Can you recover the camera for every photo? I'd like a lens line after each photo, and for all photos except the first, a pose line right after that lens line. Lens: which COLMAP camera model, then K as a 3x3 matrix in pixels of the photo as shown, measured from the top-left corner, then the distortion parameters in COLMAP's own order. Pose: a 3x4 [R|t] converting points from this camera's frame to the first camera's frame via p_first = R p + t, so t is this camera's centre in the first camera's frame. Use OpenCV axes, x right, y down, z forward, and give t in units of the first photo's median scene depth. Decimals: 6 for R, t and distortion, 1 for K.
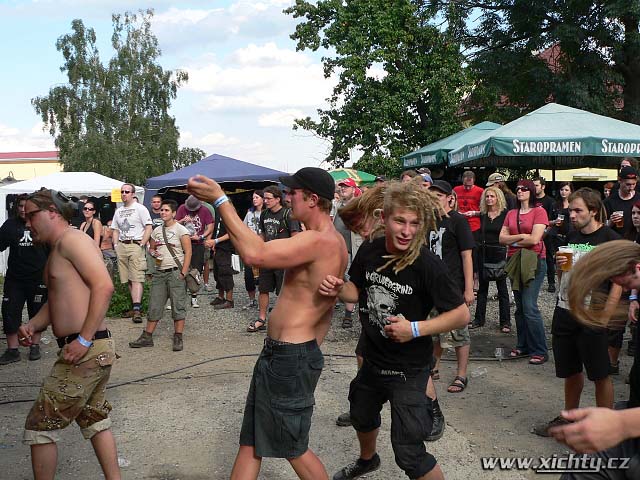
lens RADIAL K [[657.6, 0, 320.0], [0, 657.6, 240.0], [0, 0, 1]] dist [-0.202364, 0.149813]
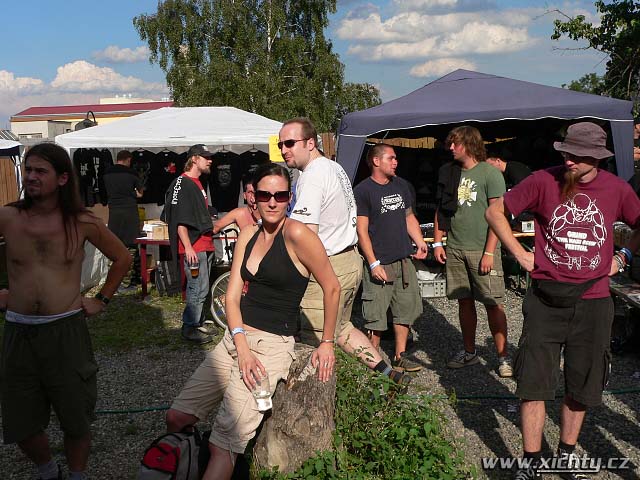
lens RADIAL K [[747.9, 0, 320.0], [0, 747.9, 240.0], [0, 0, 1]] dist [-0.119878, 0.015789]
pose [[0.980192, 0.009911, -0.197800, -0.114543], [-0.000261, 0.998811, 0.048752, -0.017809], [0.198048, -0.047735, 0.979029, 0.293102]]
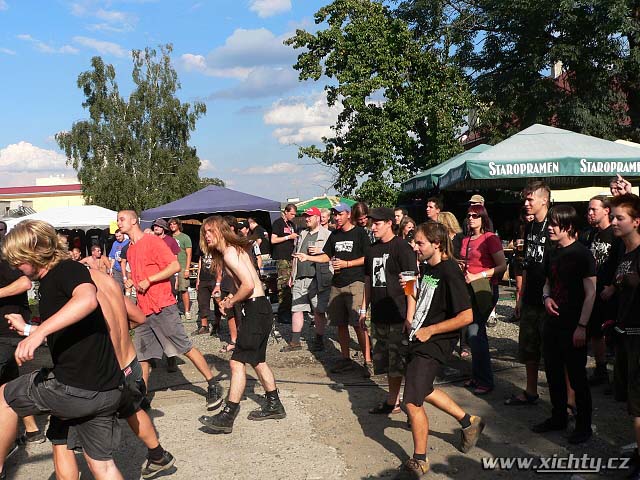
lens RADIAL K [[657.6, 0, 320.0], [0, 657.6, 240.0], [0, 0, 1]] dist [-0.202364, 0.149813]
pose [[0.997606, -0.022425, -0.065416, 0.055261], [0.019812, 0.998990, -0.040335, -0.000450], [0.066255, 0.038942, 0.997043, -0.006222]]
